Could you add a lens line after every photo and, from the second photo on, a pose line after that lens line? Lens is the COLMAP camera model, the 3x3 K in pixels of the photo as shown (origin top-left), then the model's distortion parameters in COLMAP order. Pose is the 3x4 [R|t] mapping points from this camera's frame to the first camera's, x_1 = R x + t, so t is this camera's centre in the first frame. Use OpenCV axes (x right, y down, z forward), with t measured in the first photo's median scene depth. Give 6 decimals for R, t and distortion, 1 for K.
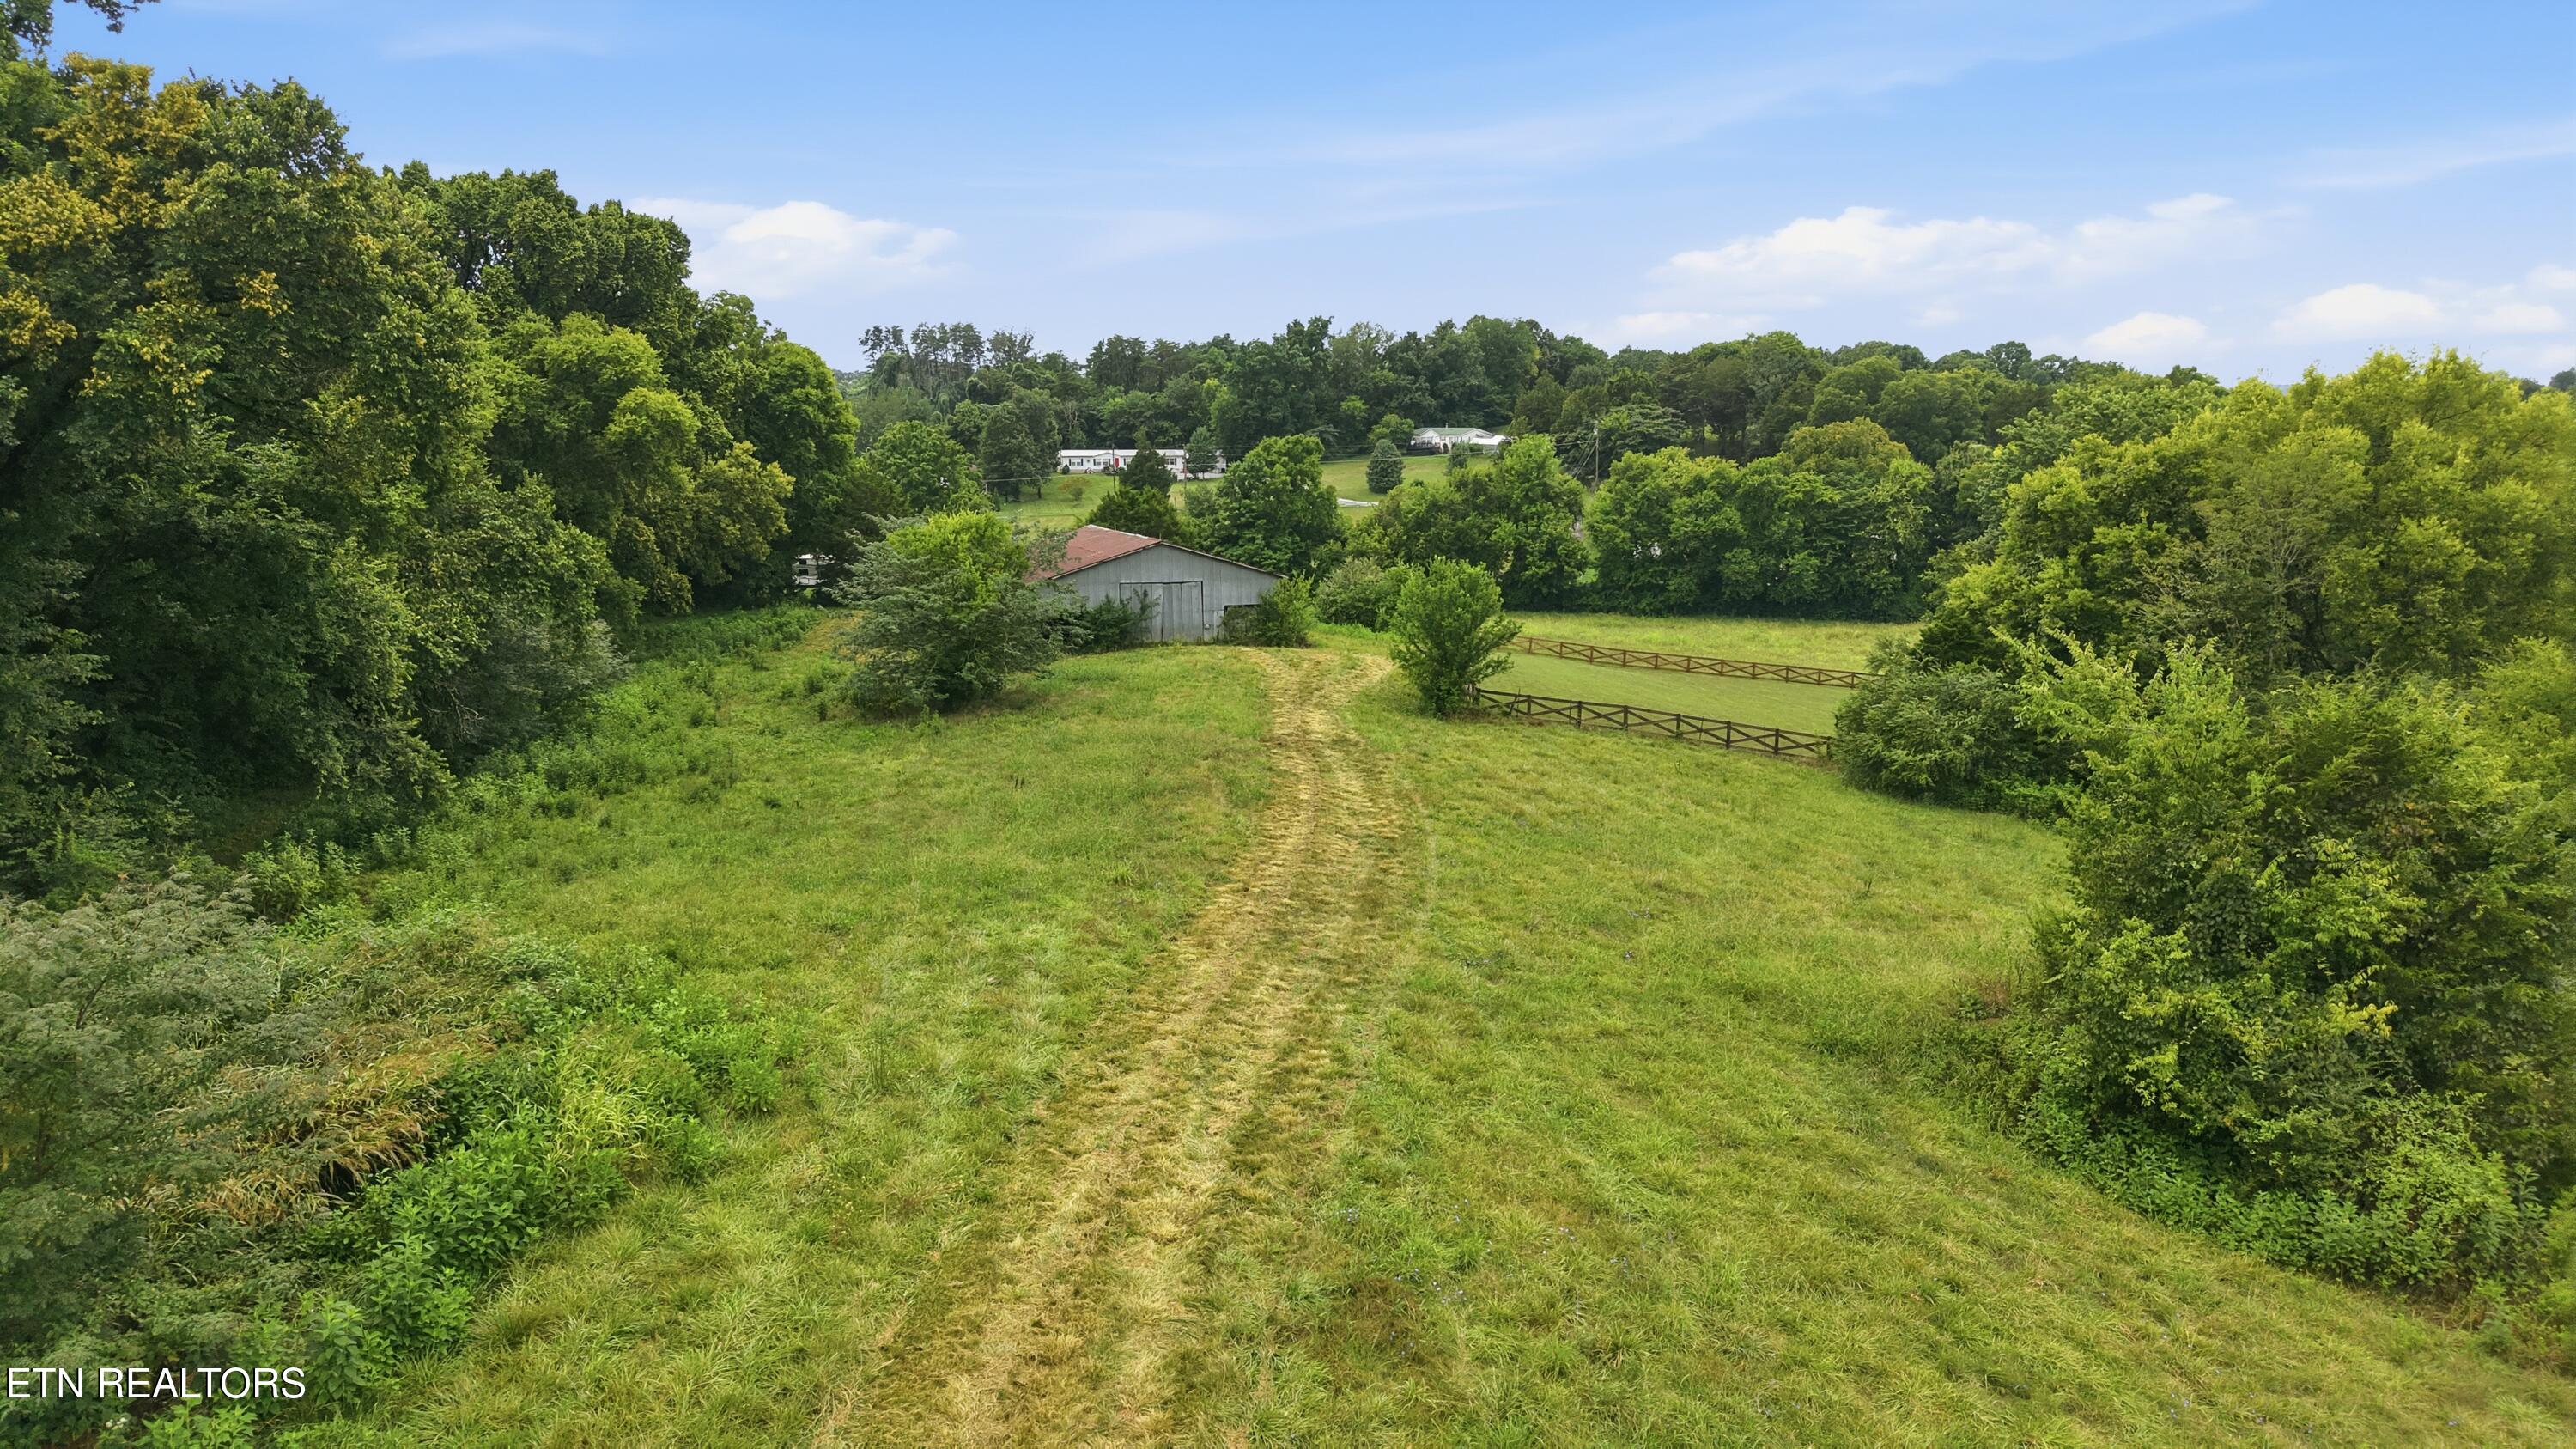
lens RADIAL K [[1717.7, 0, 1278.8], [0, 1717.7, 718.7], [0, 0, 1]] dist [0.033200, -0.050434]
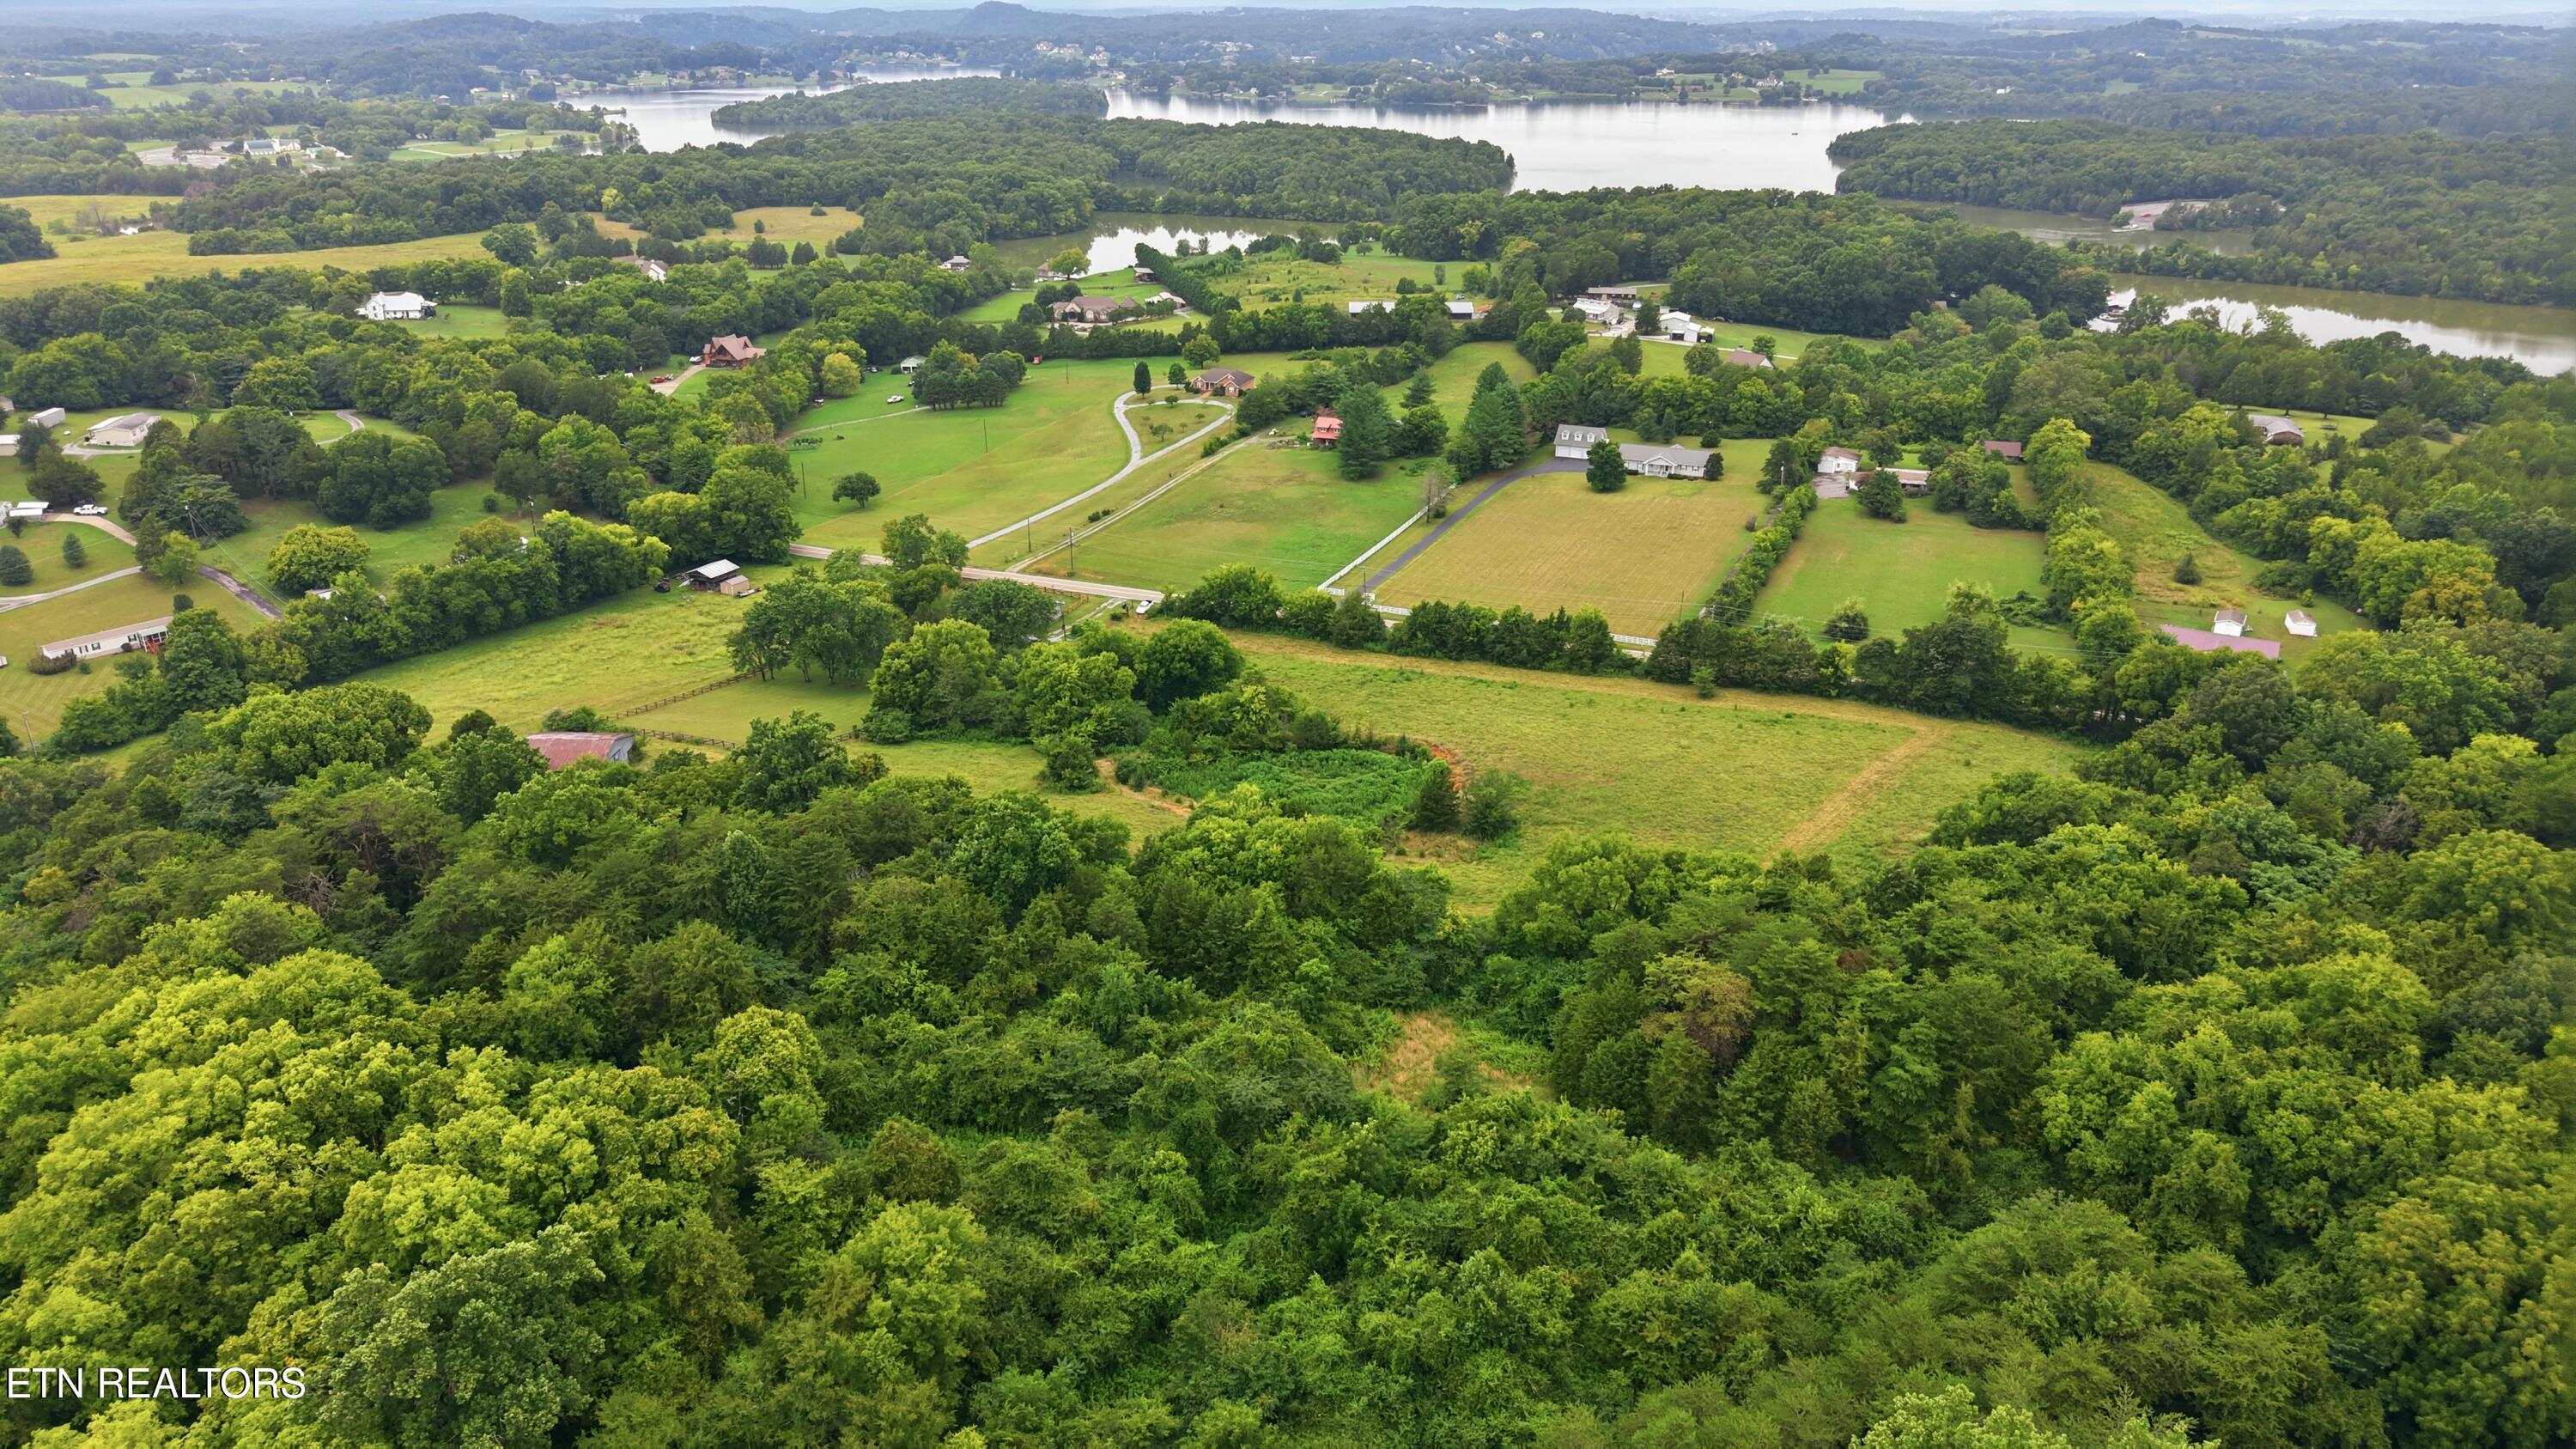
lens RADIAL K [[1733.4, 0, 1270.9], [0, 1733.4, 662.3], [0, 0, 1]] dist [0.082670, -0.127782]
pose [[0.403527, -0.319487, 0.857376, -2.637756], [0.158866, 0.947288, 0.278220, -1.090047], [-0.901070, 0.023939, 0.433012, -1.566313]]
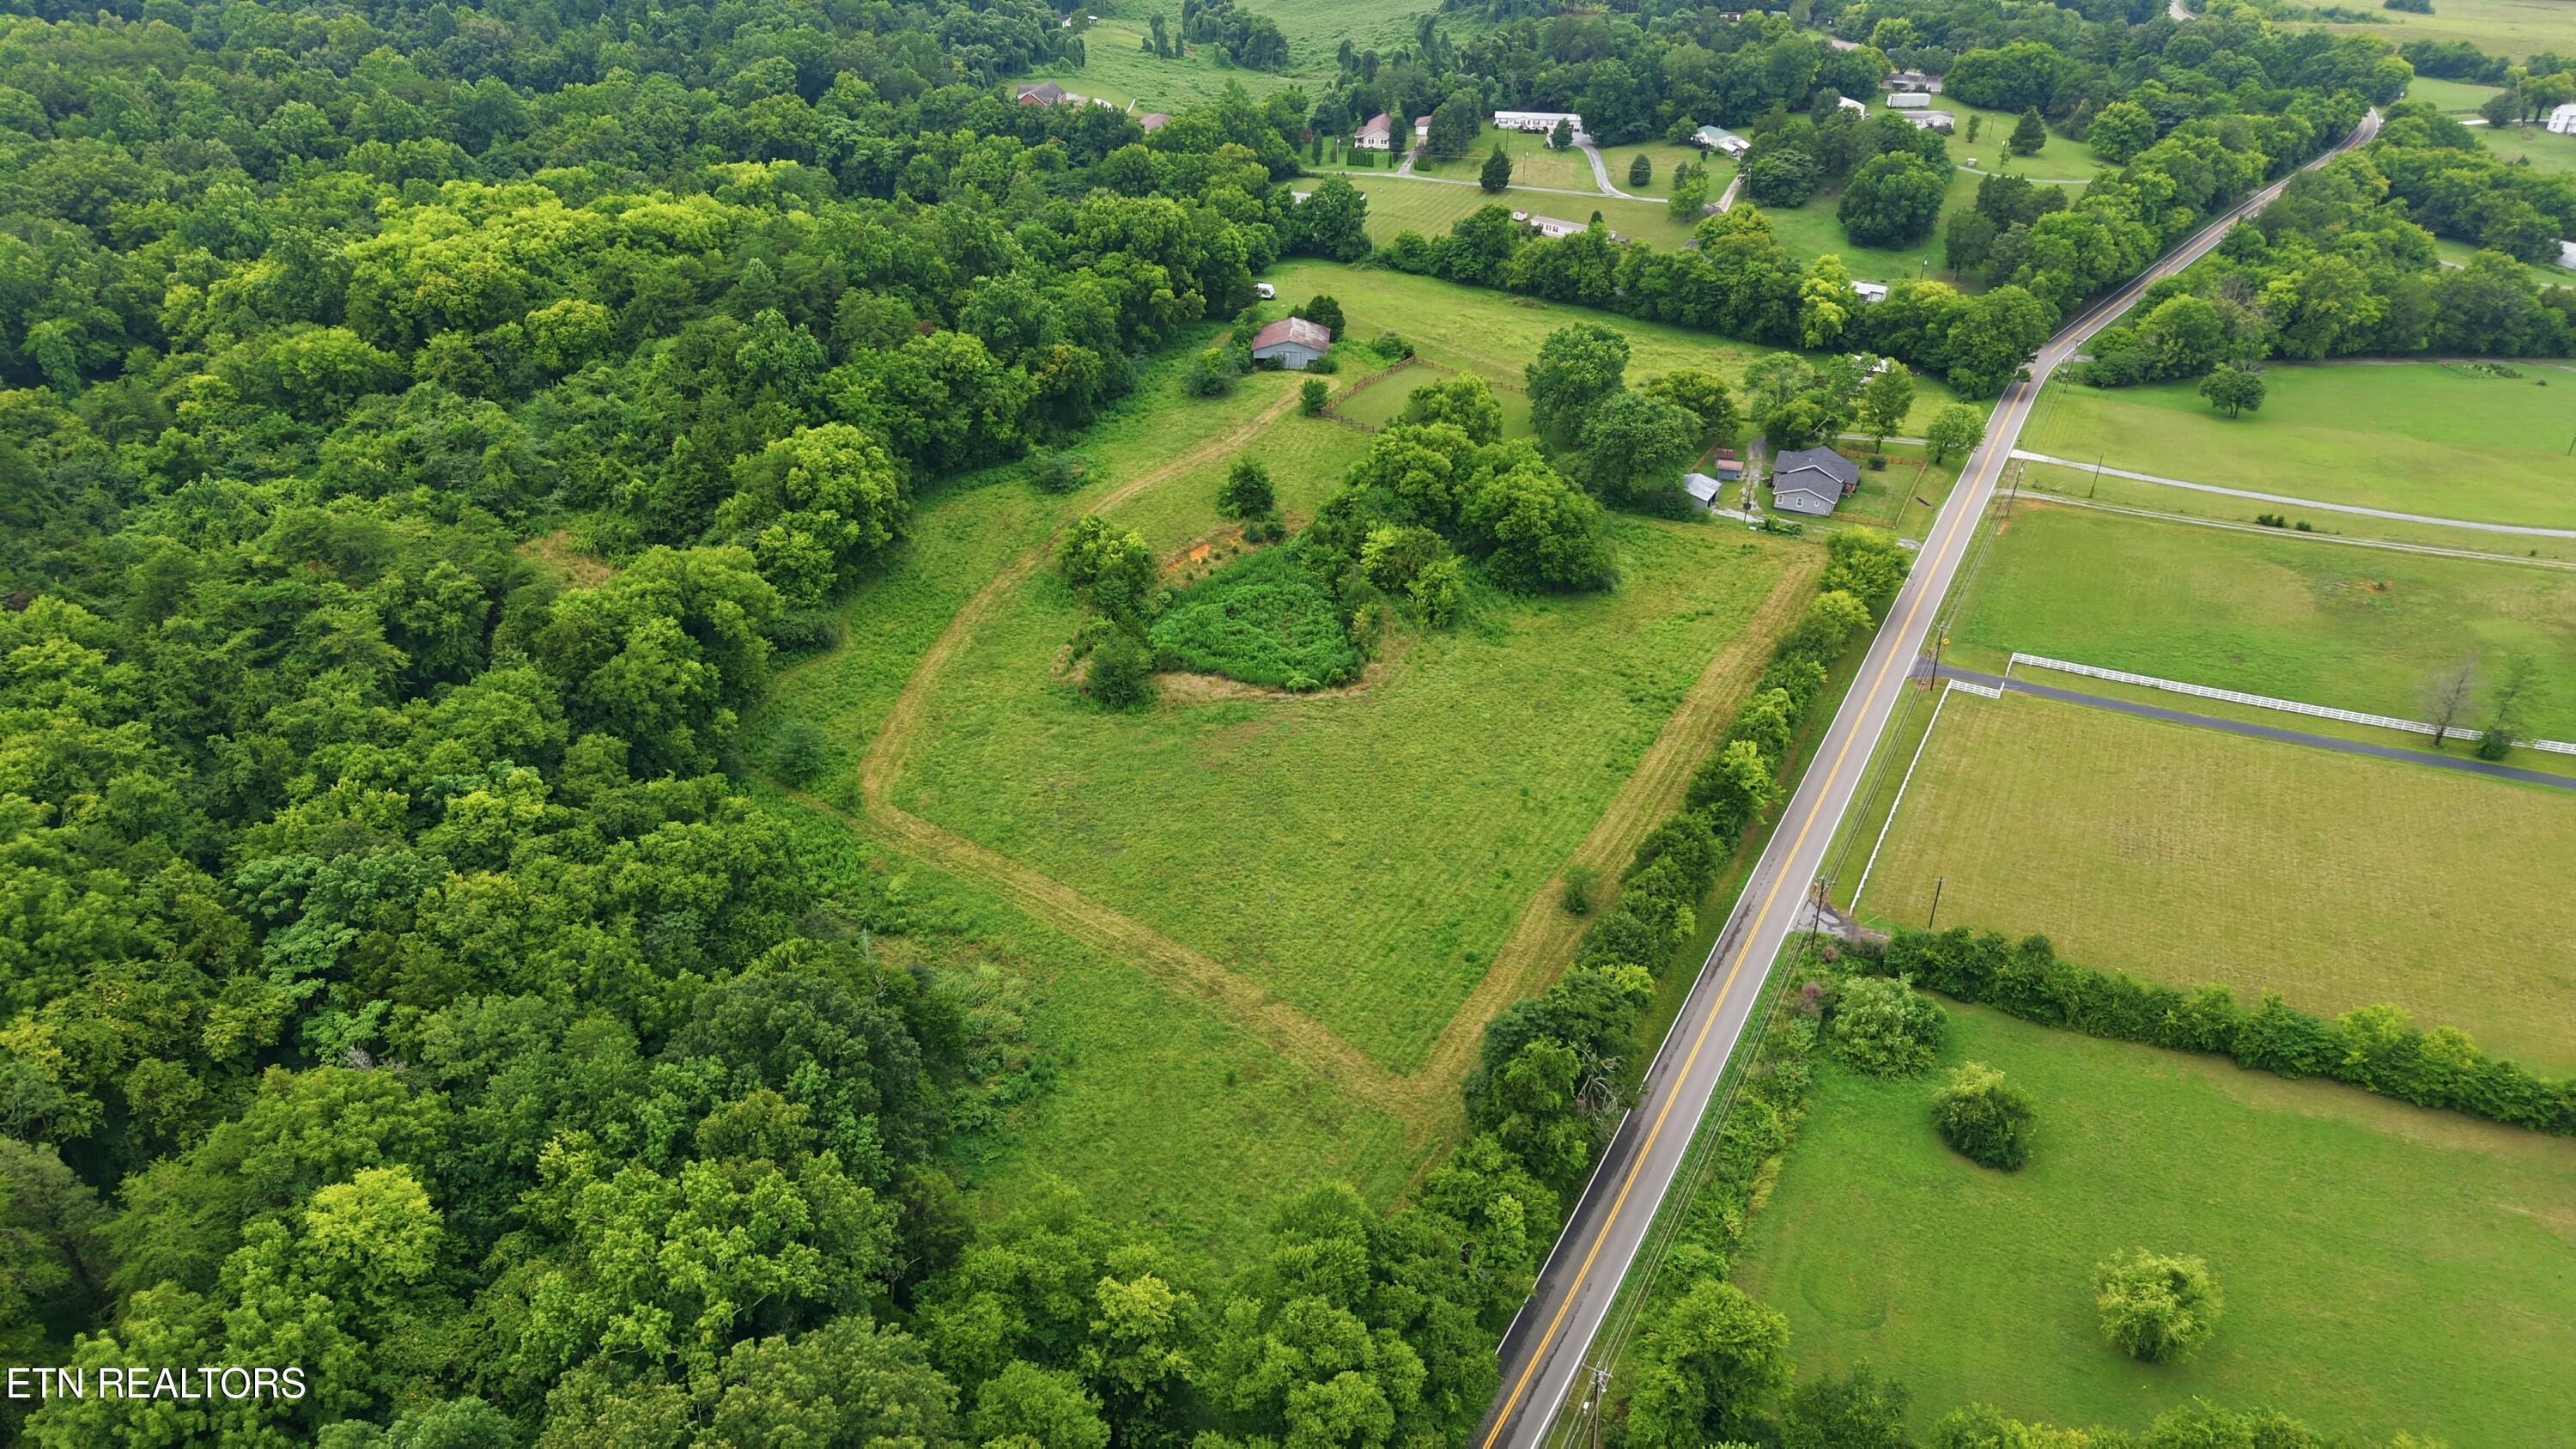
lens RADIAL K [[1717.7, 0, 1278.8], [0, 1717.7, 718.7], [0, 0, 1]] dist [0.033200, -0.050434]
pose [[0.911041, 0.216681, -0.350791, 1.694415], [-0.084287, 0.930686, 0.355976, -0.816255], [0.403609, -0.294741, 0.866156, -2.965742]]
